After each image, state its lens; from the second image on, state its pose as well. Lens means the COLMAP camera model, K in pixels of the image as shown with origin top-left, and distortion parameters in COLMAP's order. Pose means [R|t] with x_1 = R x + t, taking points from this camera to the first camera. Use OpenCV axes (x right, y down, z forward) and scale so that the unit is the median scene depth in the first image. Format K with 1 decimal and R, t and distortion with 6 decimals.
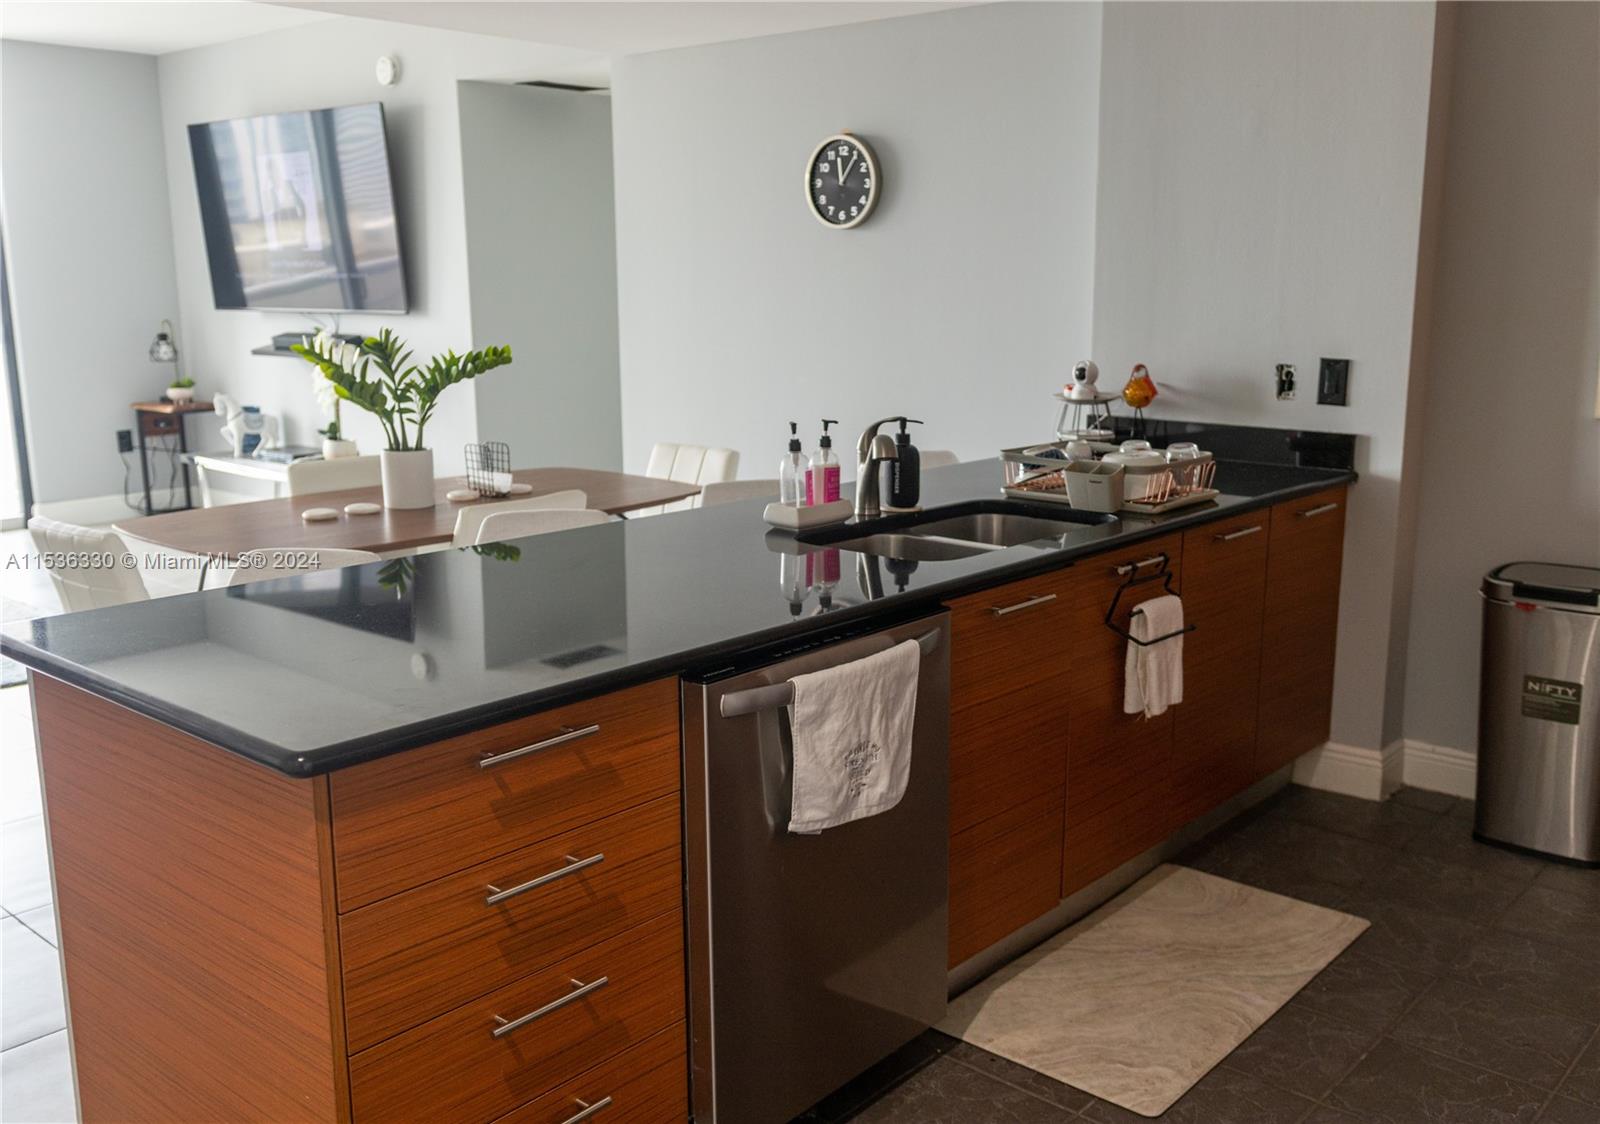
lens RADIAL K [[1456.6, 0, 836.2], [0, 1456.6, 560.9], [0, 0, 1]] dist [-0.000950, 0.000540]
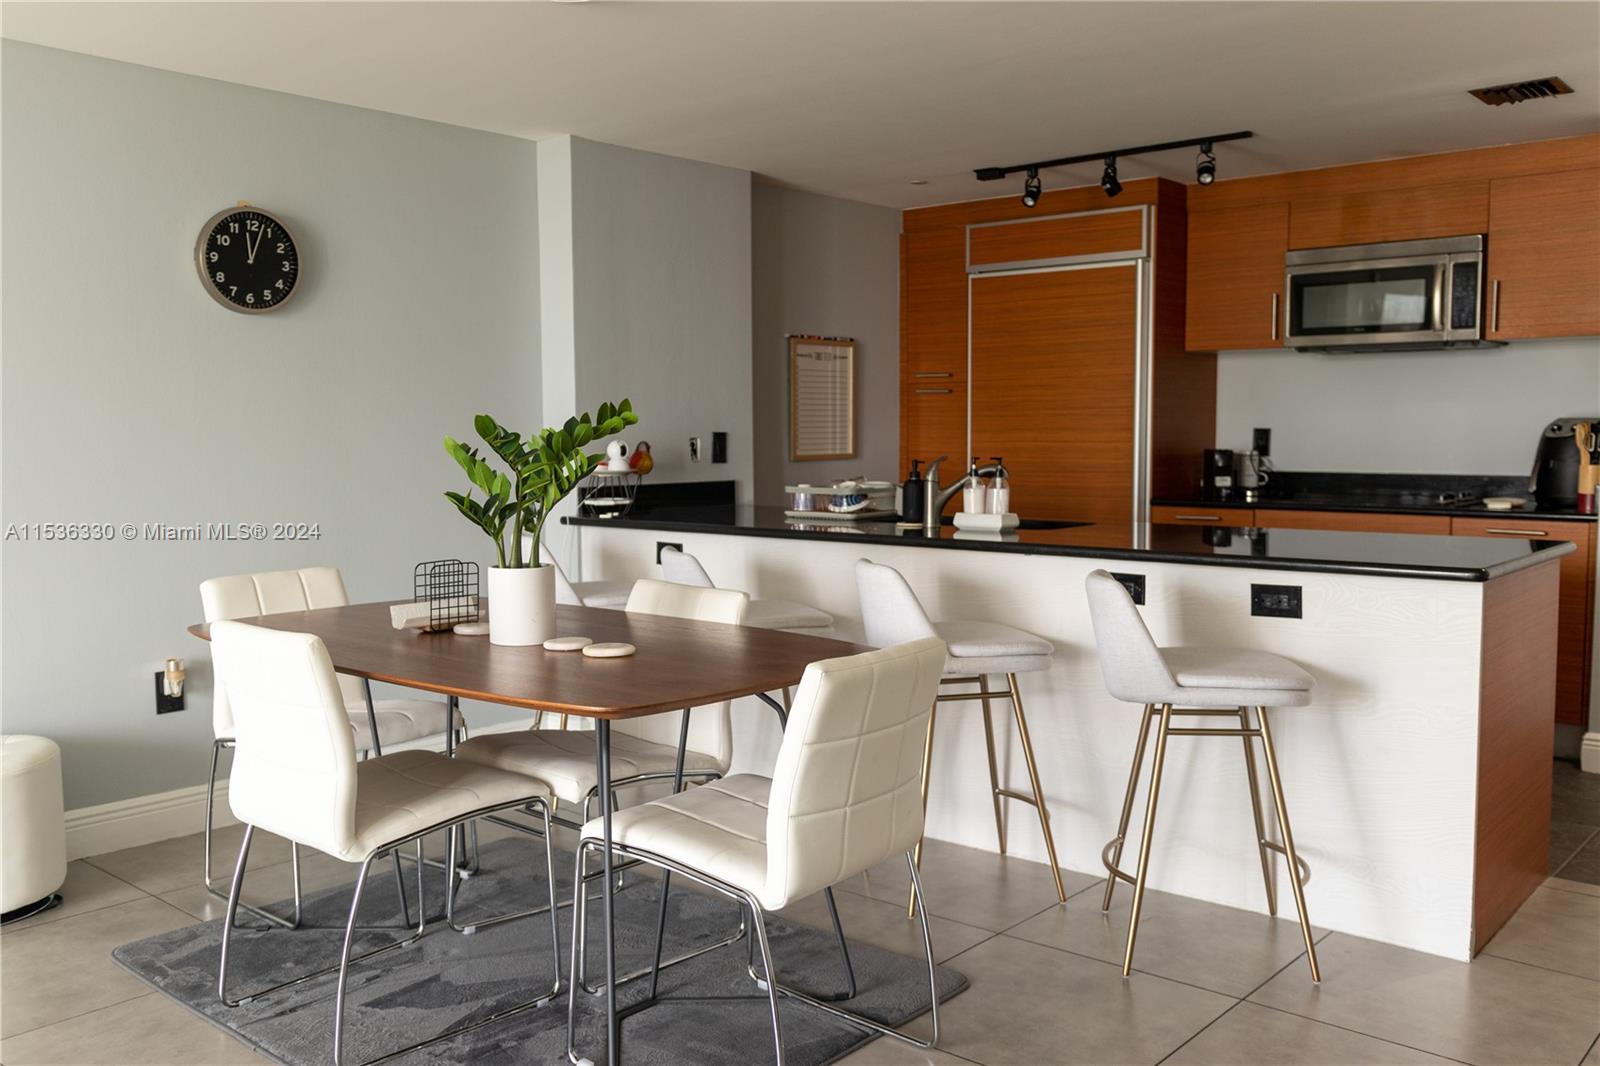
lens RADIAL K [[1336.0, 0, 806.3], [0, 1336.0, 534.6], [0, 0, 1]] dist [0.007073, -0.005575]
pose [[0.005045, -0.081632, 0.996650, -1.158569], [0.202225, 0.976153, 0.078929, -0.139779], [-0.979326, 0.201150, 0.021433, 1.000088]]
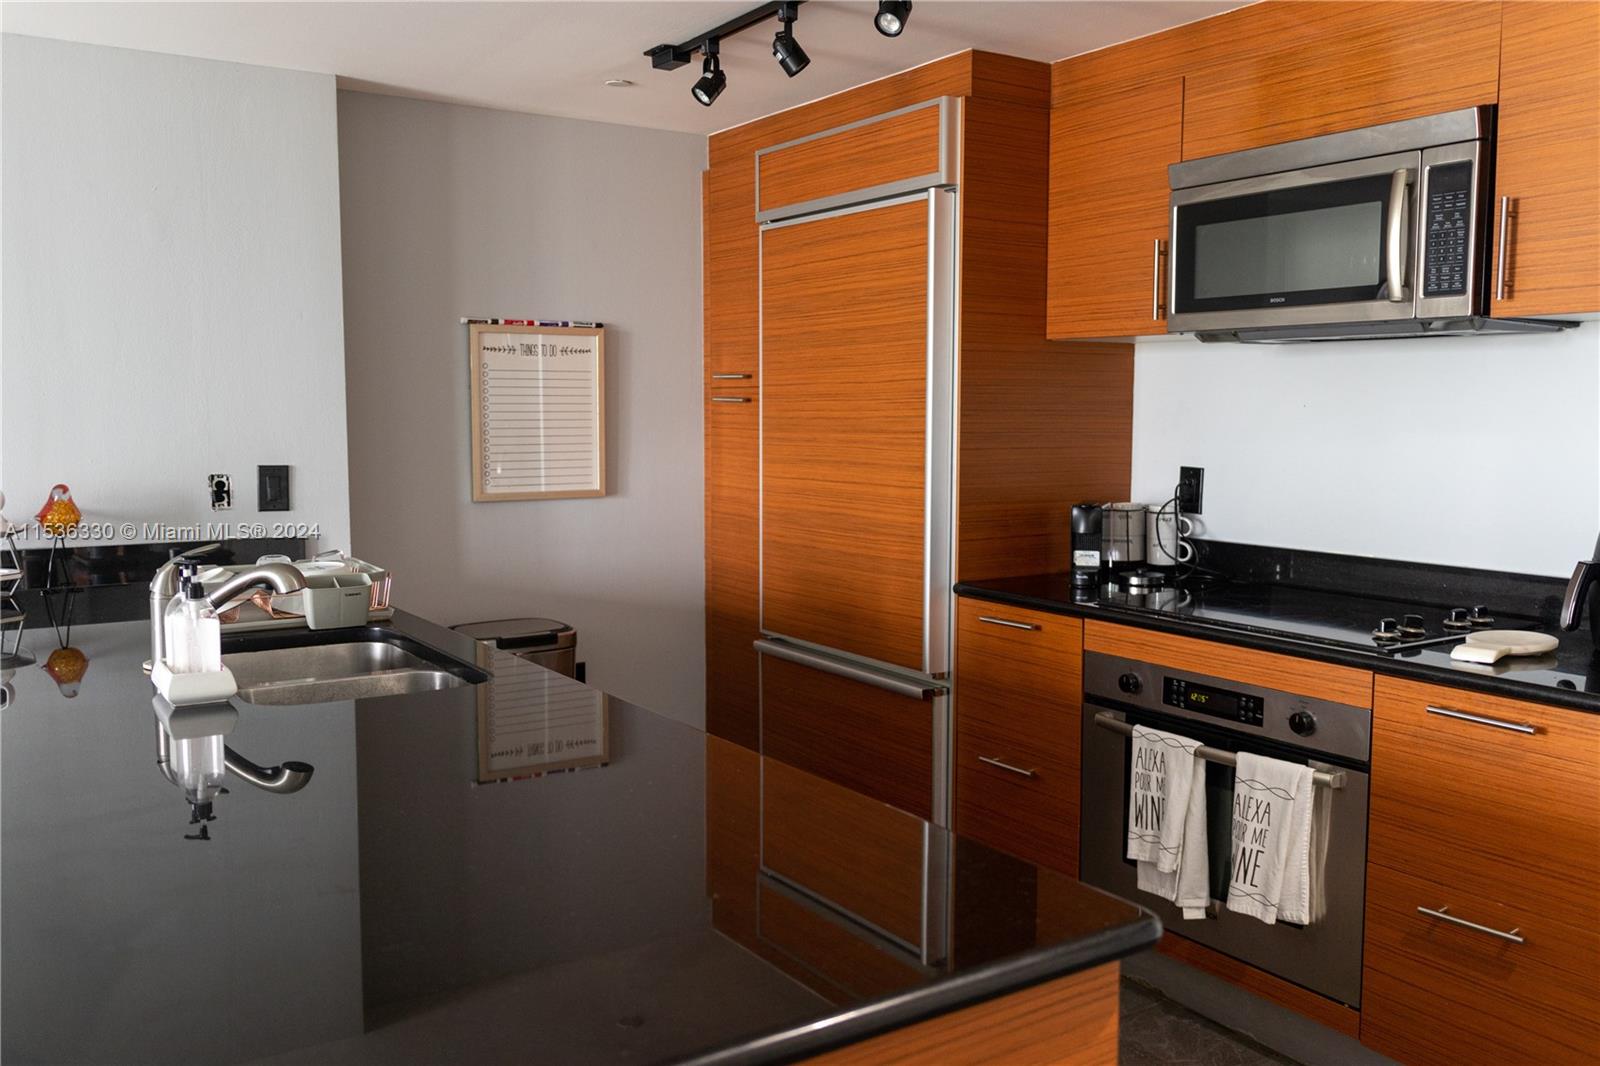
lens RADIAL K [[1336.0, 0, 806.3], [0, 1336.0, 534.6], [0, 0, 1]] dist [0.007073, -0.005575]
pose [[0.274608, -0.090757, 0.957264, -0.504708], [0.187208, 0.981532, 0.039353, -0.064470], [-0.943156, 0.168401, 0.286527, 0.429473]]
